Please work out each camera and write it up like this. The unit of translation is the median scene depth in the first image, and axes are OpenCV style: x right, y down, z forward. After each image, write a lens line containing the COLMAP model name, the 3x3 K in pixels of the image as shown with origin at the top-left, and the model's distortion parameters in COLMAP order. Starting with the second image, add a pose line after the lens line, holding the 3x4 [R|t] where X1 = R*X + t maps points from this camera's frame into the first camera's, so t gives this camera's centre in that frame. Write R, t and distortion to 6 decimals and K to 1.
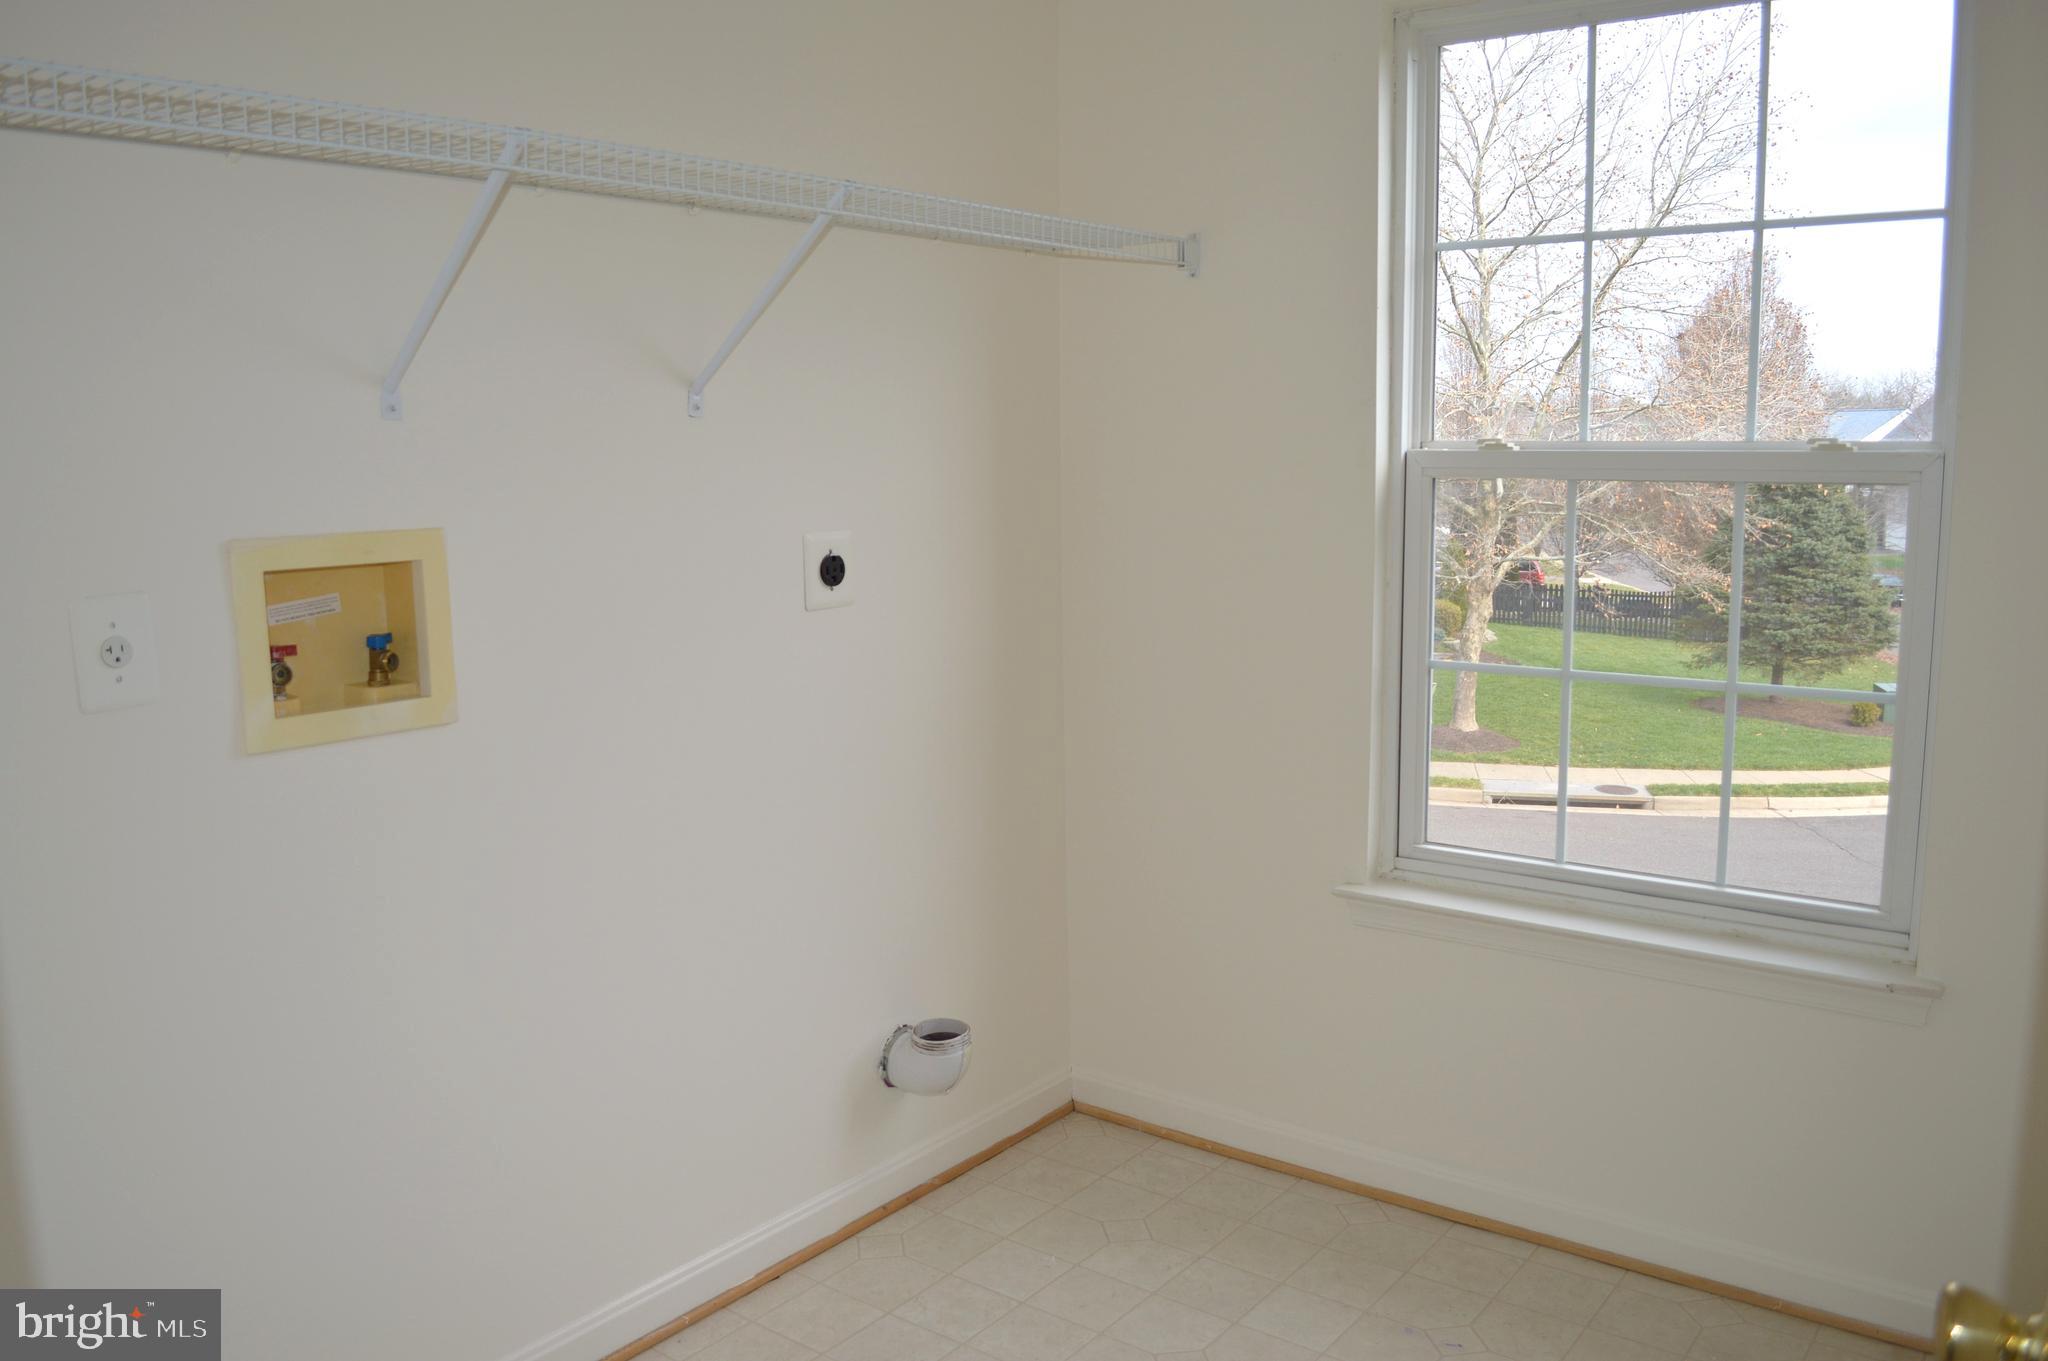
lens RADIAL K [[1583.9, 0, 1028.3], [0, 1583.9, 680.1], [0, 0, 1]] dist [-0.010117, -0.006052]
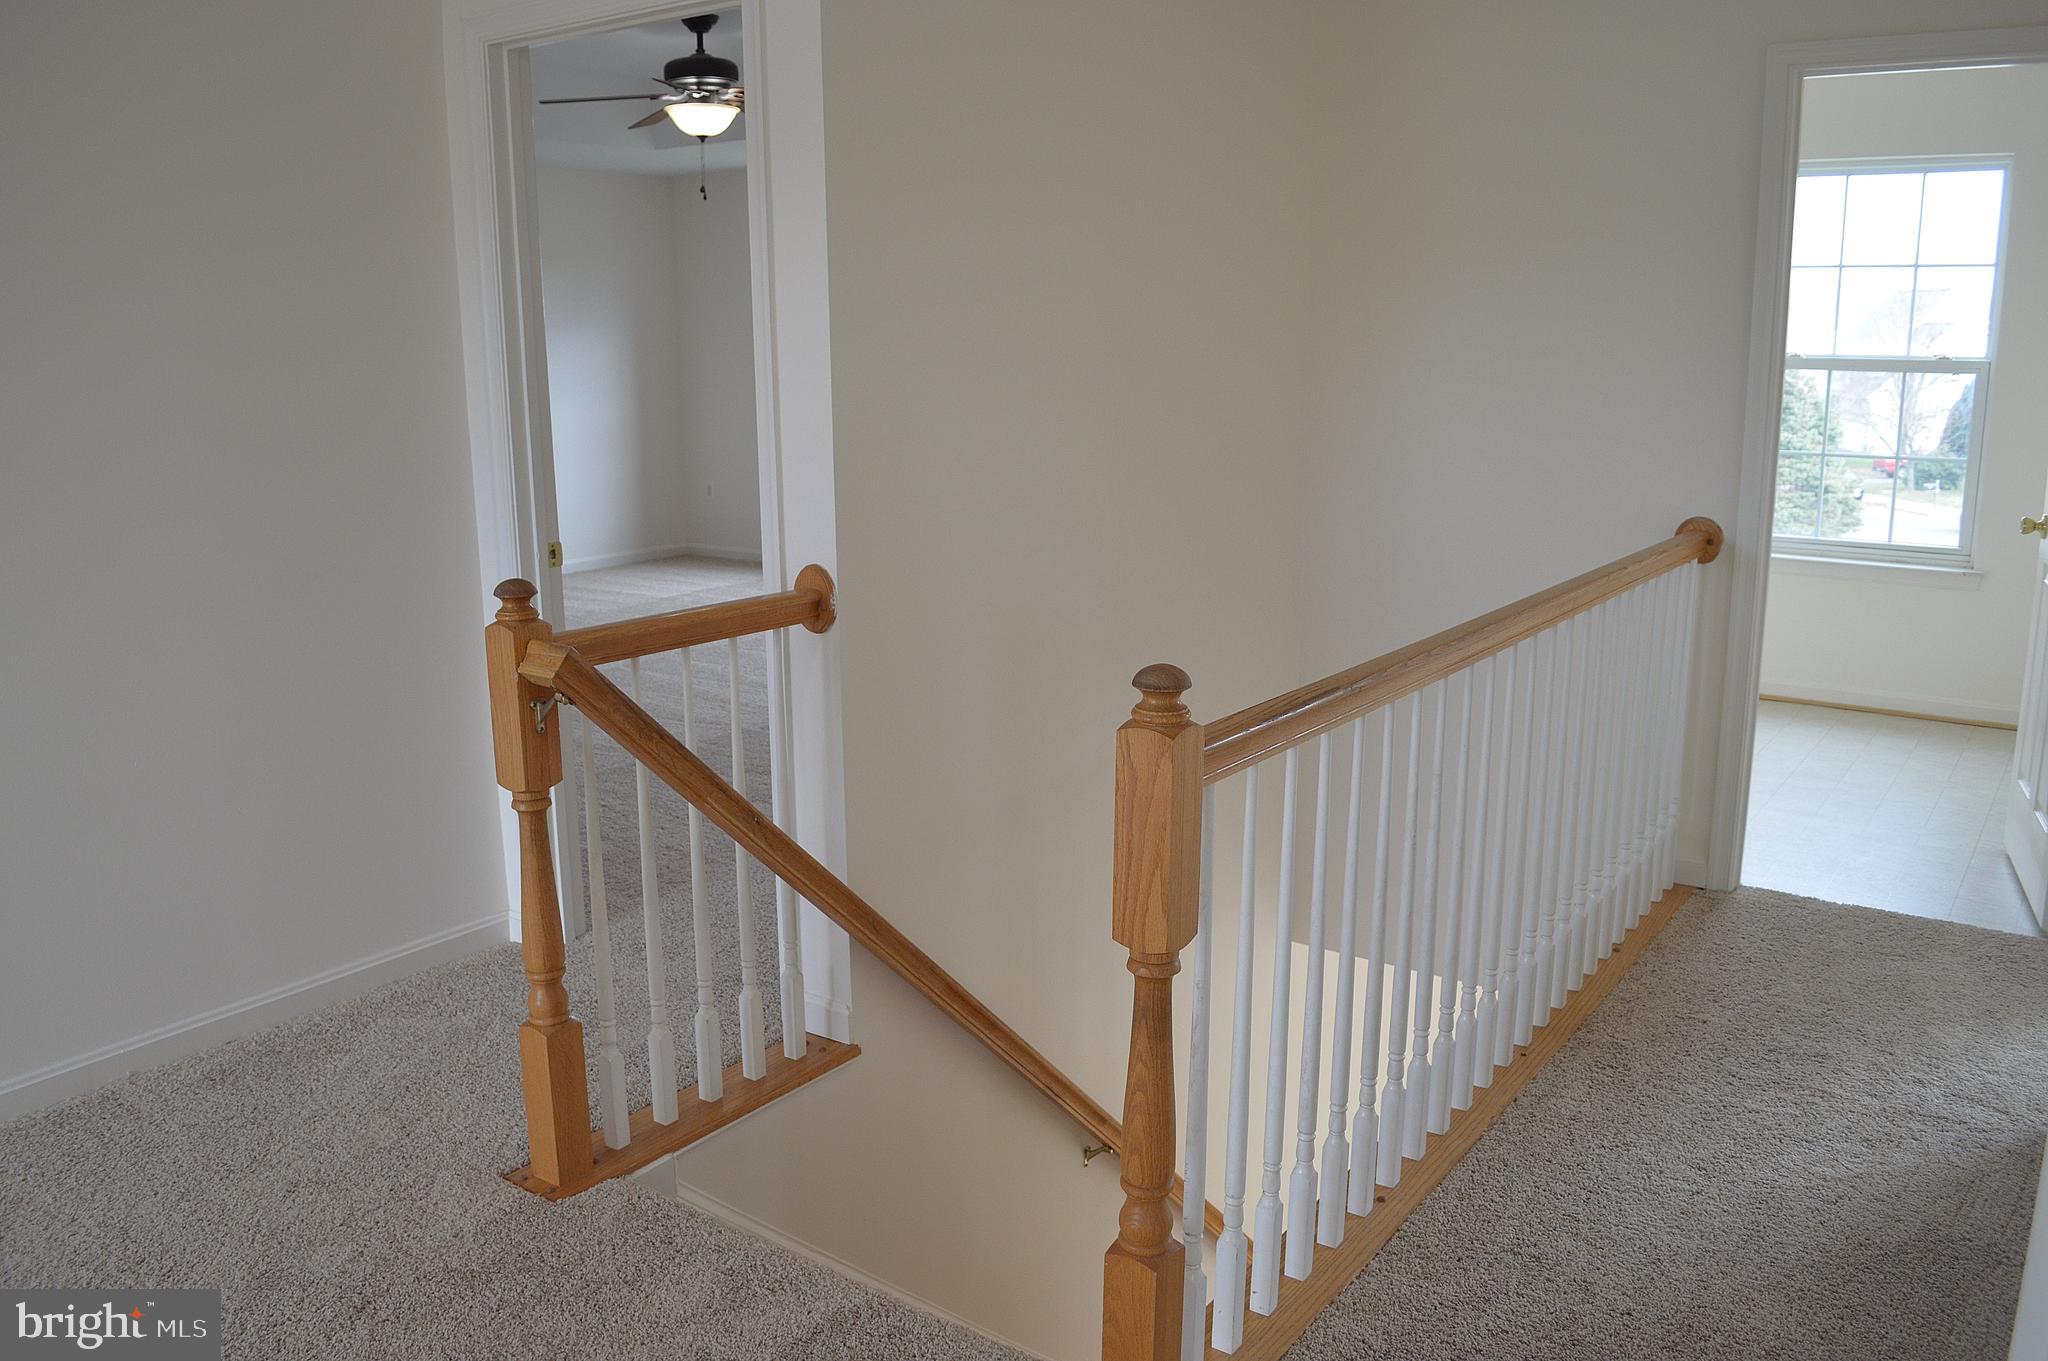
lens RADIAL K [[1583.9, 0, 1026.9], [0, 1583.9, 674.7], [0, 0, 1]] dist [-0.010117, -0.006052]
pose [[0.999549, 0.004342, 0.029714, -0.075637], [-0.006197, 0.998018, 0.062626, 0.015007], [-0.029384, -0.062782, 0.997595, -0.109823]]
